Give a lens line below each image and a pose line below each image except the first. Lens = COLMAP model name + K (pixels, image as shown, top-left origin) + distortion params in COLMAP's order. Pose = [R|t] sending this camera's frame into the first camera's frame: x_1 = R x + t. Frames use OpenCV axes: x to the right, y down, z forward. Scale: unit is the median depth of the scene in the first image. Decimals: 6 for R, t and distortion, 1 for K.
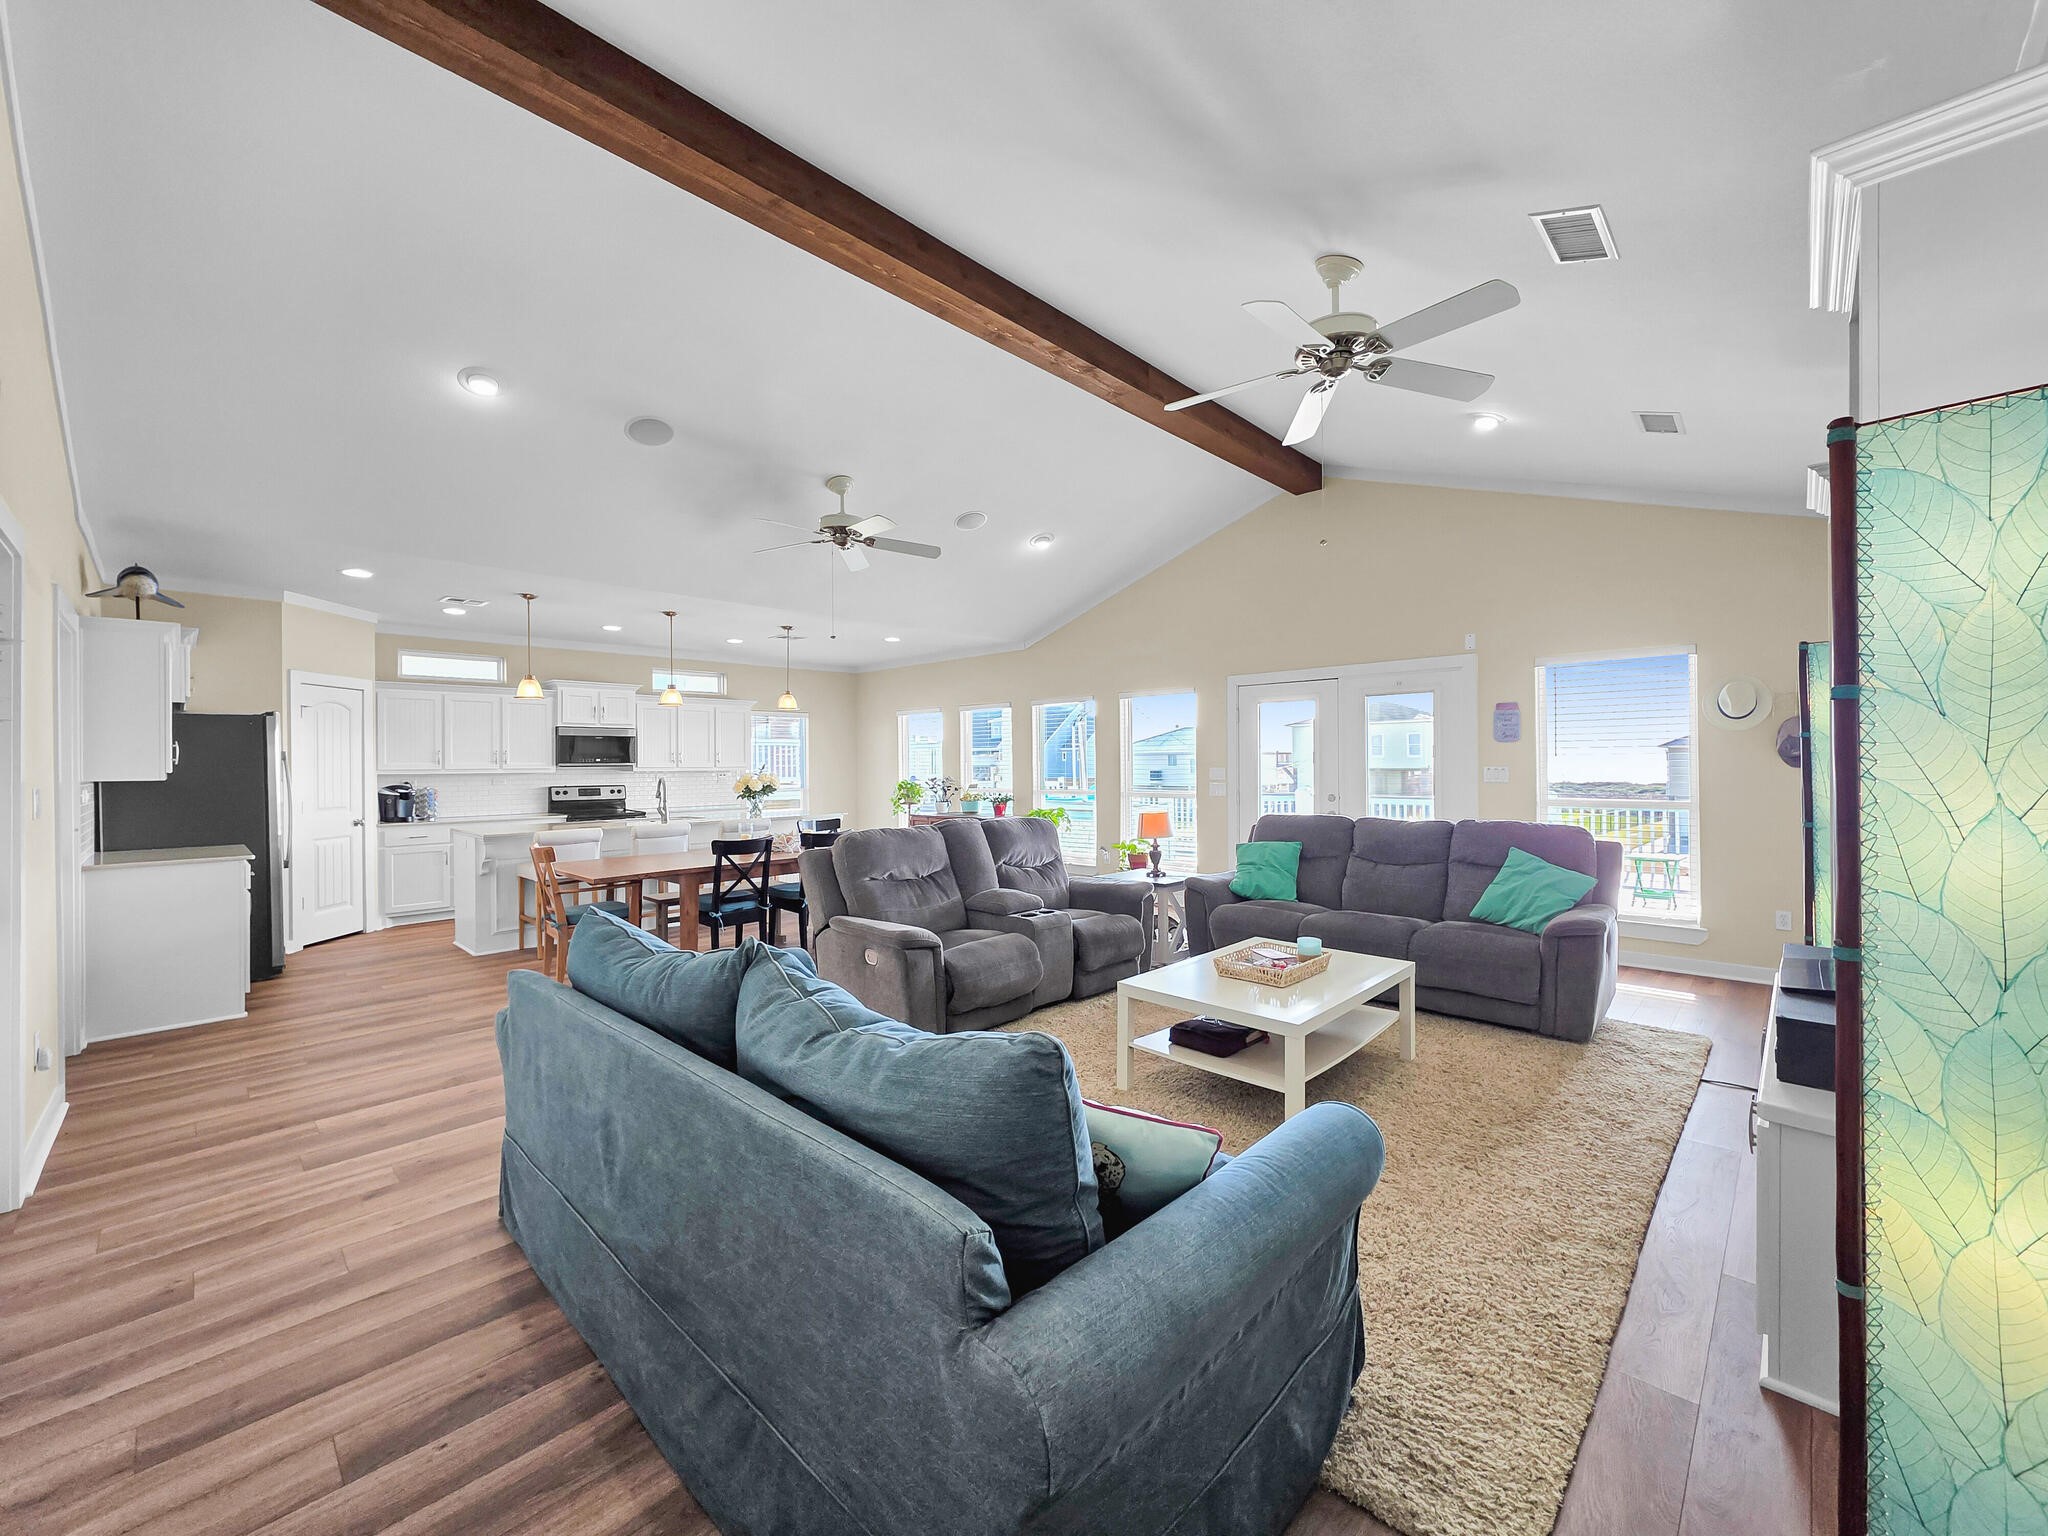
lens RADIAL K [[830.6, 0, 1029.7], [0, 830.6, 761.3], [0, 0, 1]] dist [-0.000363, 0.000937]
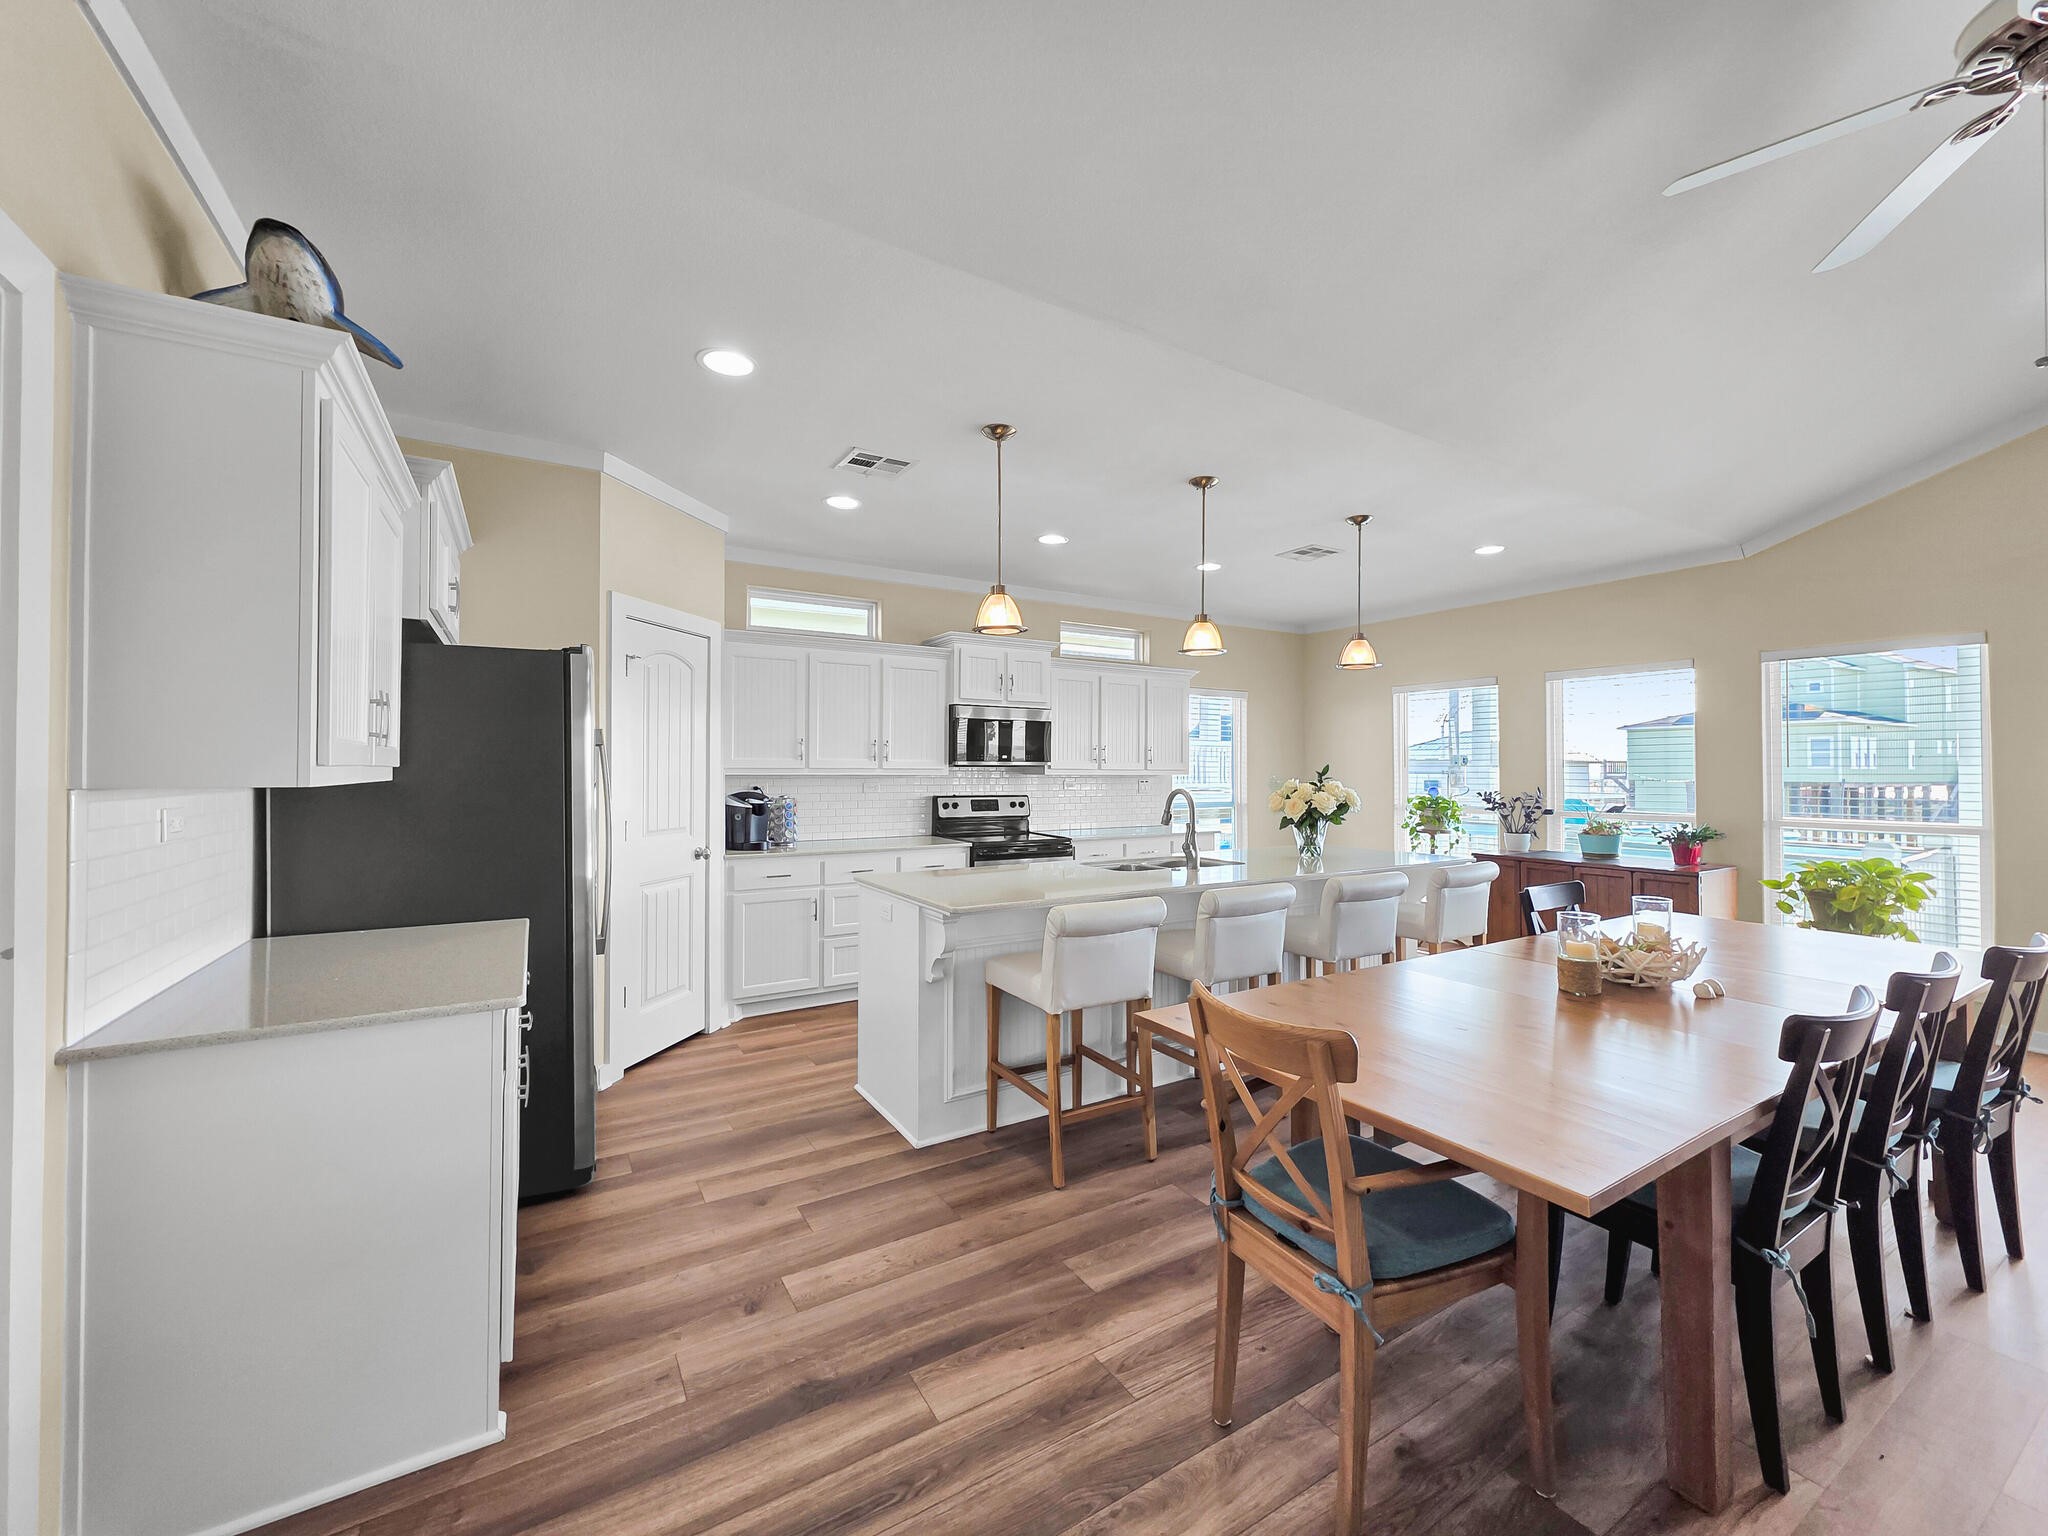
lens RADIAL K [[830.6, 0, 1021.7], [0, 830.6, 761.4], [0, 0, 1]] dist [-0.000363, 0.000937]
pose [[0.965026, 0.008936, -0.262000, -0.380820], [-0.010570, 0.999932, -0.004829, 0.005828], [0.261939, 0.007430, 0.965056, 0.426991]]
